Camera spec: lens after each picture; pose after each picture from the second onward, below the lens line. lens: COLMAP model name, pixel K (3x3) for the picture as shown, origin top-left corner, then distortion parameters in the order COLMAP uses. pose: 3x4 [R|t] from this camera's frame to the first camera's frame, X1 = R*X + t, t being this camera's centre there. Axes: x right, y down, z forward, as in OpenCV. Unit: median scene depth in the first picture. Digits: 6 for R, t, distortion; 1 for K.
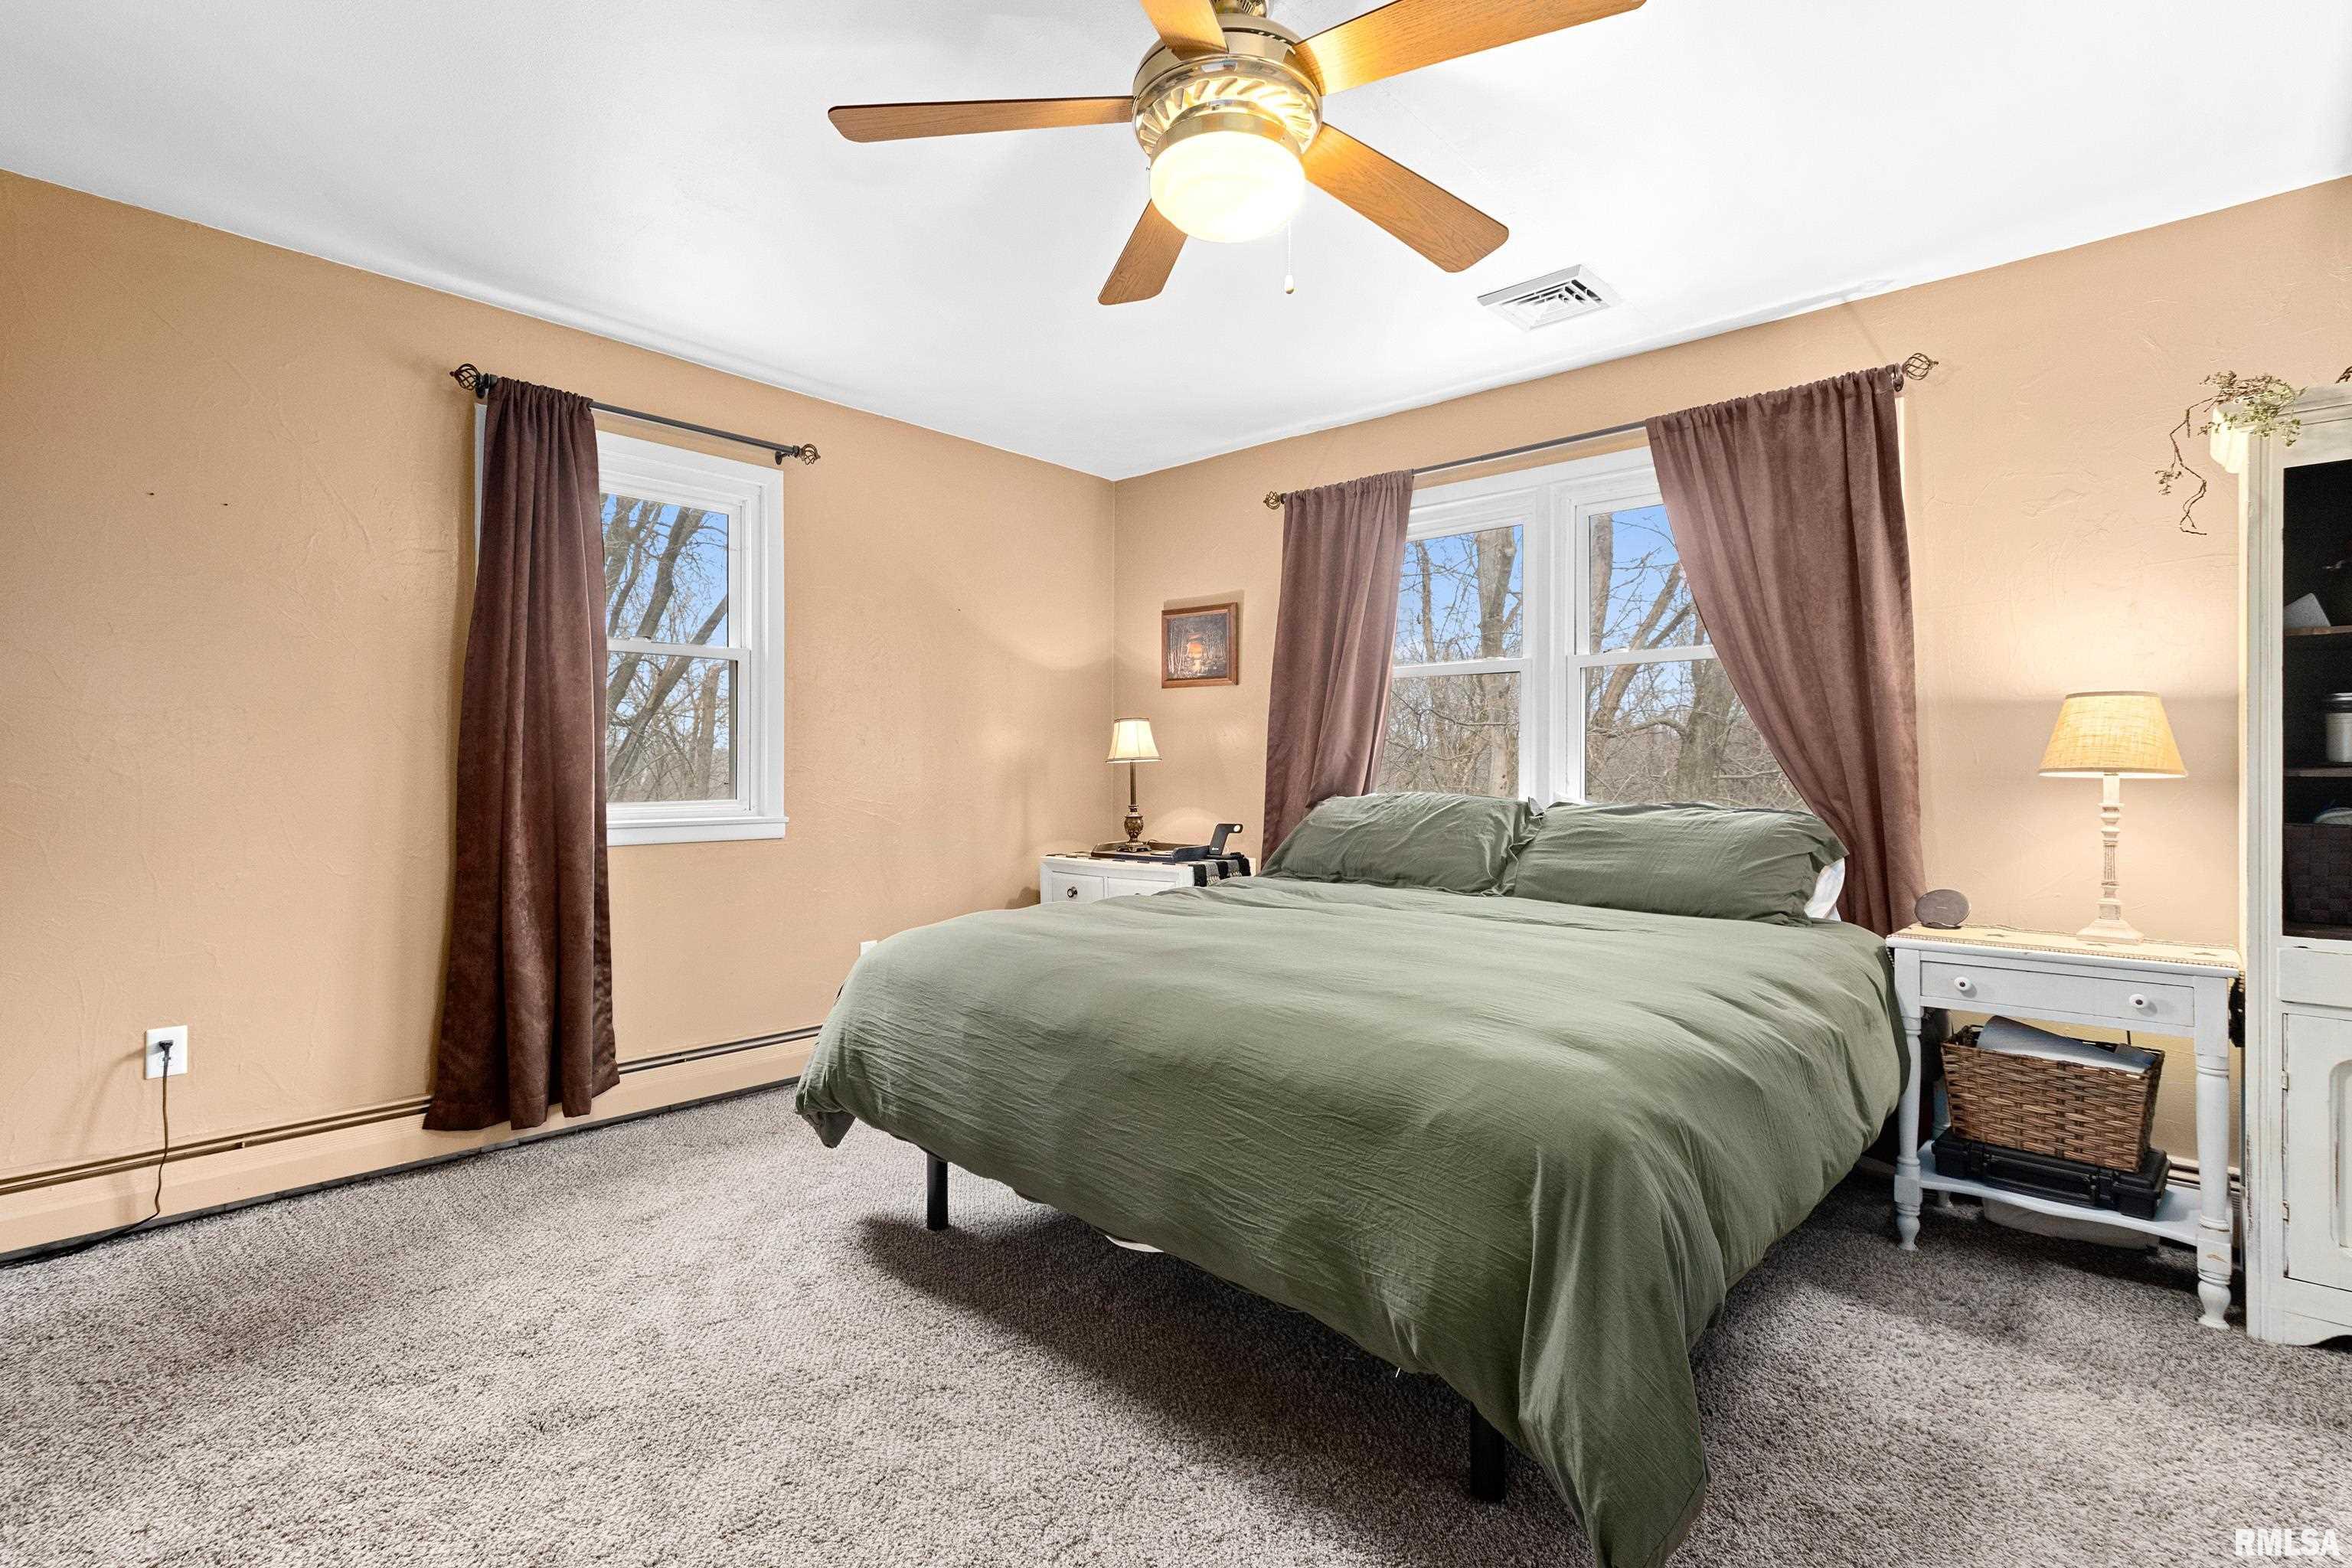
lens RADIAL K [[1098.4, 0, 1156.5], [0, 1098.4, 775.0], [0, 0, 1]] dist [0.001225, -0.000038]
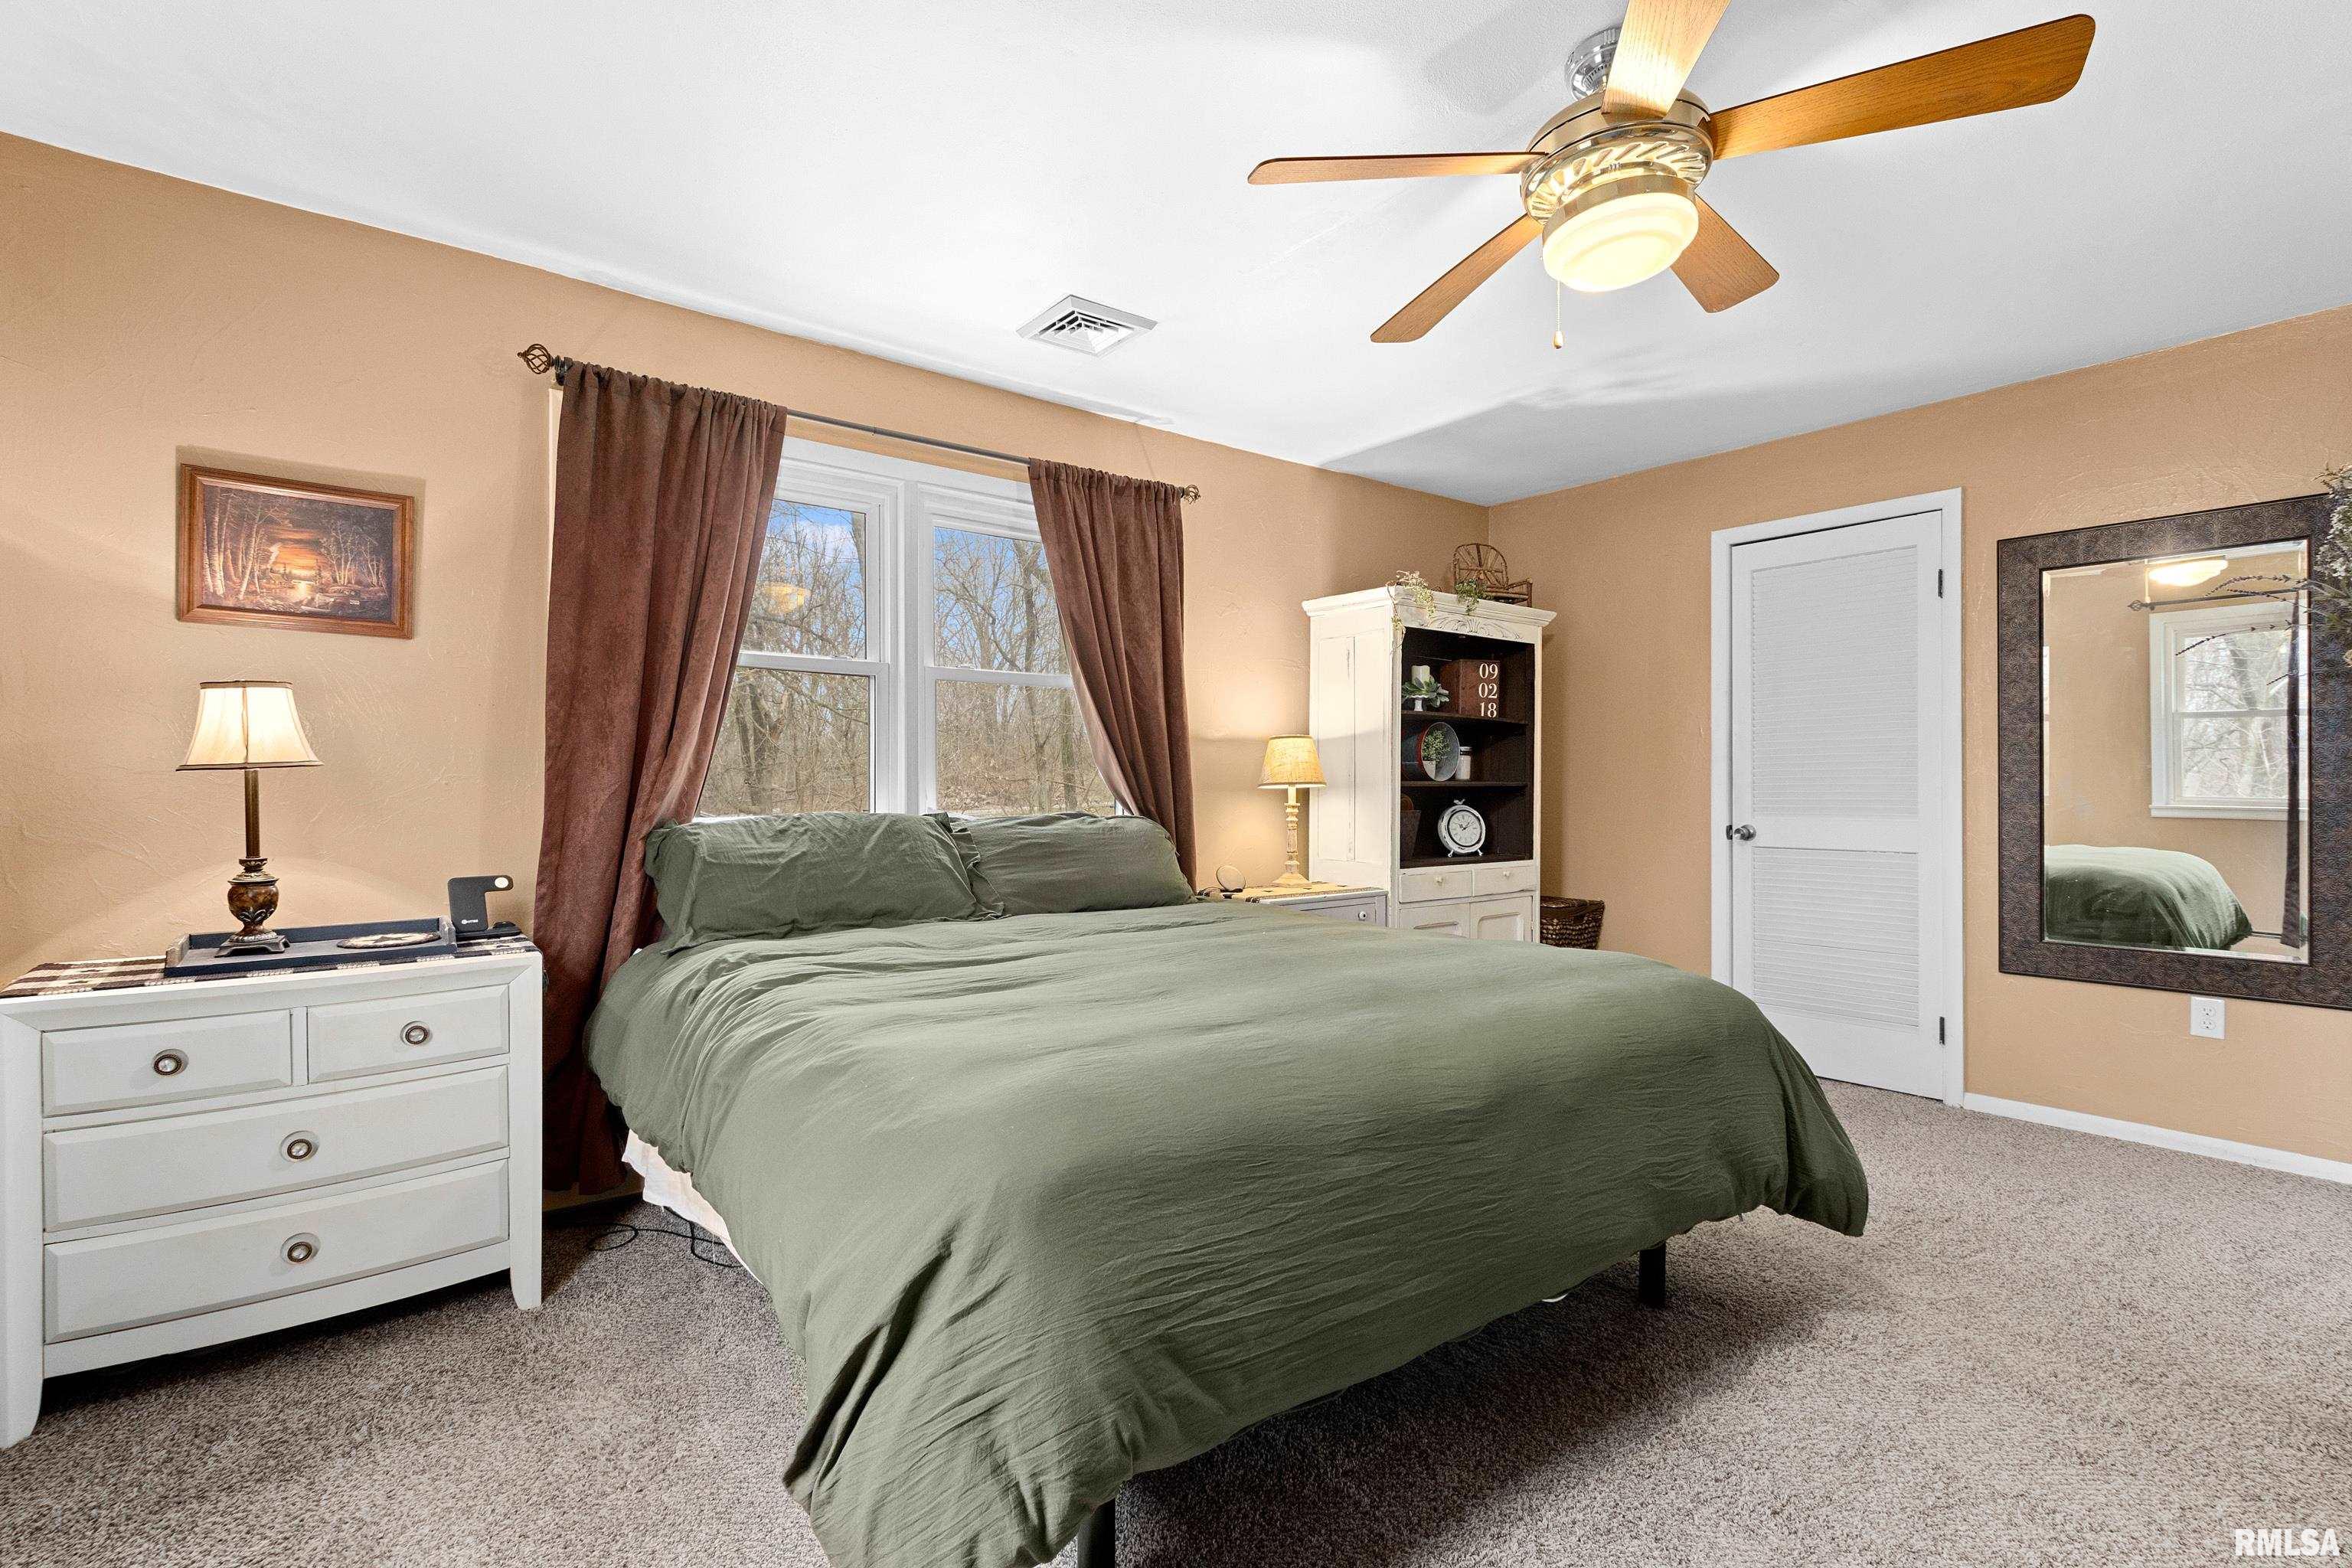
lens RADIAL K [[1098.4, 0, 1156.3], [0, 1098.4, 779.4], [0, 0, 1]] dist [0.001225, -0.000038]
pose [[0.165791, 0.001819, 0.986159, -0.480462], [0.007442, 0.999968, -0.003096, -0.003532], [-0.986133, 0.007853, 0.165772, 0.567606]]
